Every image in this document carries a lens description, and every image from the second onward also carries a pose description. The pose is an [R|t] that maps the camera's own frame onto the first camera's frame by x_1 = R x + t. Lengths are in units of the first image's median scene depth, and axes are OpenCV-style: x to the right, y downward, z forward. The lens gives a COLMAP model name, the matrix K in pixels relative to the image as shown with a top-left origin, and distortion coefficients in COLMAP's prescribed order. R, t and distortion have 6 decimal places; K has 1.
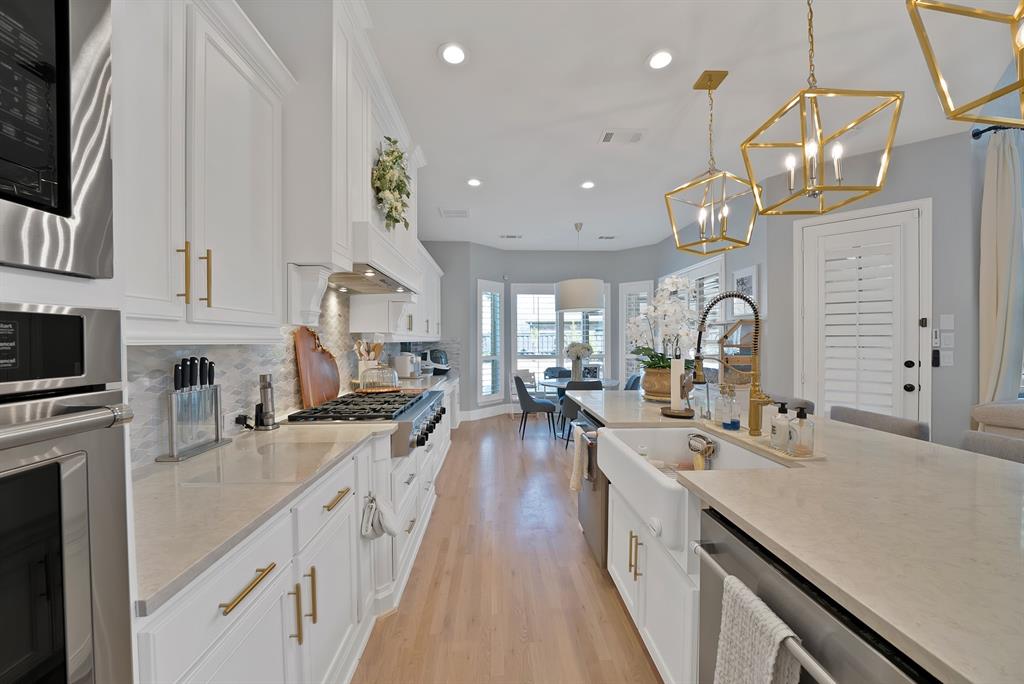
lens RADIAL K [[378.3, 0, 512.0], [0, 378.3, 342.0], [0, 0, 1]] dist [-0.000095, 0.000075]
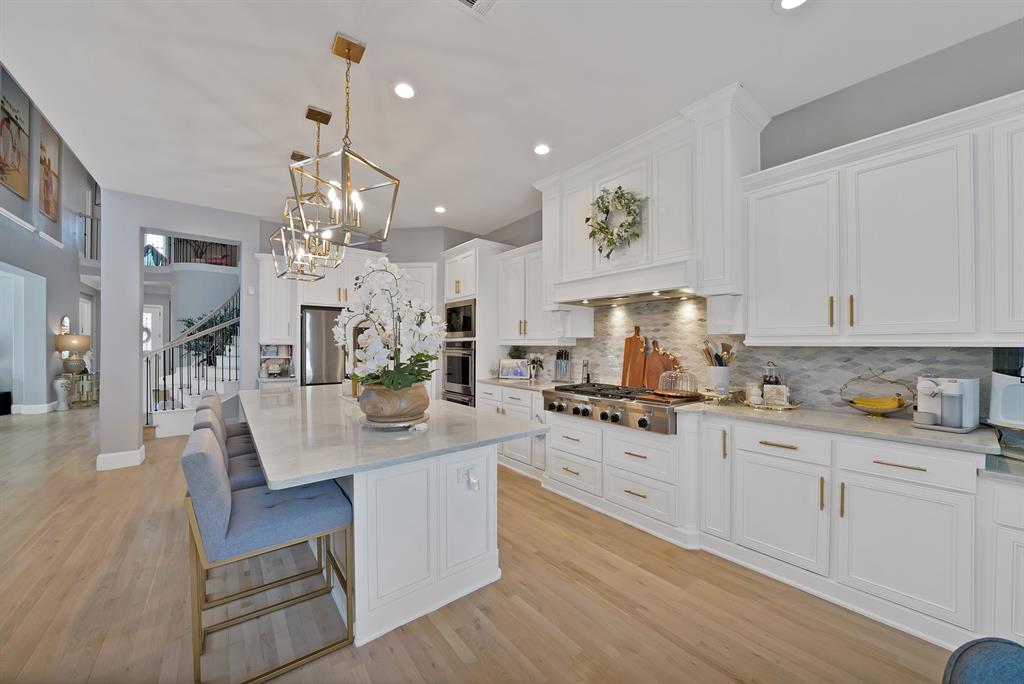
lens RADIAL K [[369.6, 0, 513.6], [0, 369.6, 345.0], [0, 0, 1]] dist [-0.020833, 0.000370]
pose [[-0.808143, 0.003033, -0.588978, 0.750439], [-0.000666, 0.999981, 0.006065, -0.009617], [0.588985, 0.005293, -0.808126, 2.023351]]
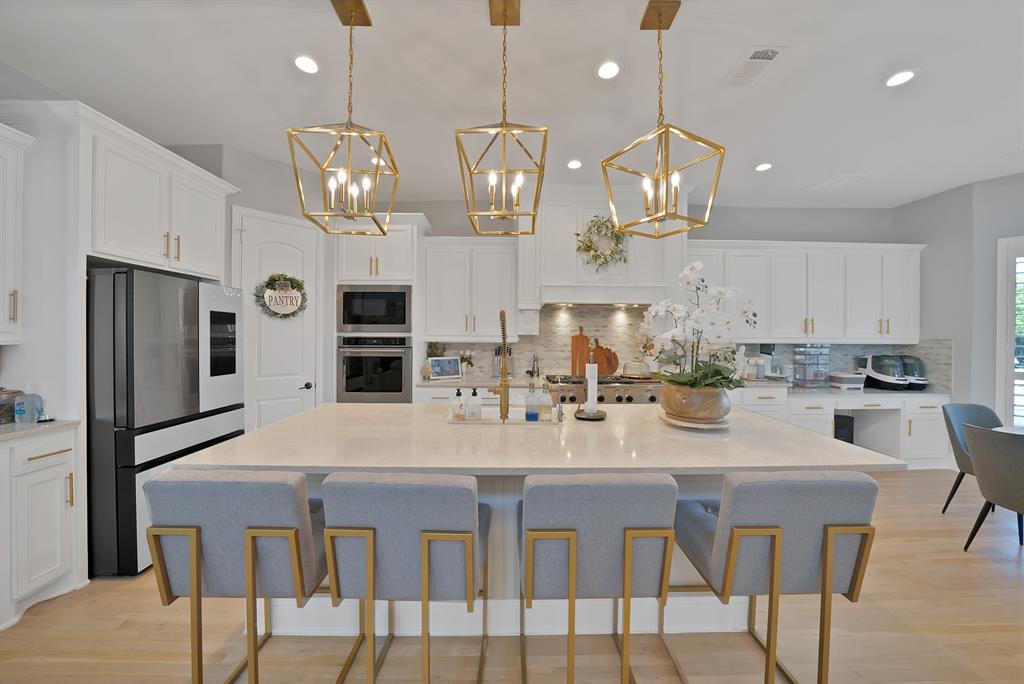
lens RADIAL K [[363.6, 0, 512.8], [0, 363.6, 340.8], [0, 0, 1]] dist [-0.022293, 0.000293]
pose [[-0.023893, 0.014938, -0.999603, 1.343078], [-0.009388, 0.999841, 0.015166, -0.031108], [0.999670, 0.009746, -0.023749, 0.753832]]
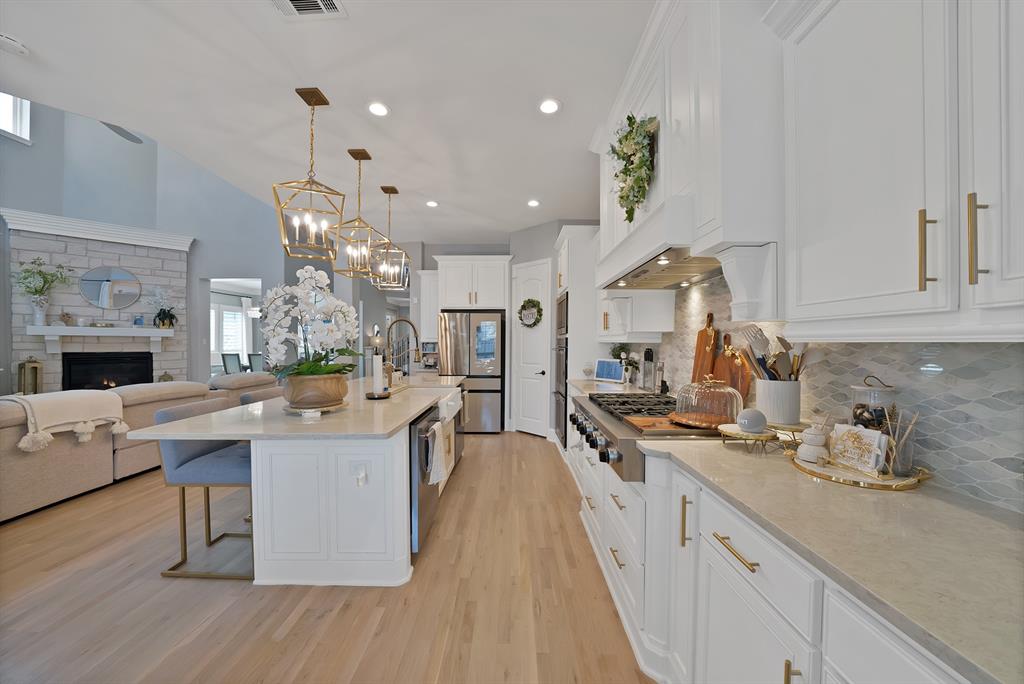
lens RADIAL K [[368.5, 0, 511.8], [0, 368.5, 344.3], [0, 0, 1]] dist [-0.010501, 0.000106]
pose [[-0.998850, 0.003176, 0.047844, -0.086014], [0.003577, 0.999959, 0.008314, -0.002859], [-0.047815, 0.008476, -0.998820, 2.122027]]
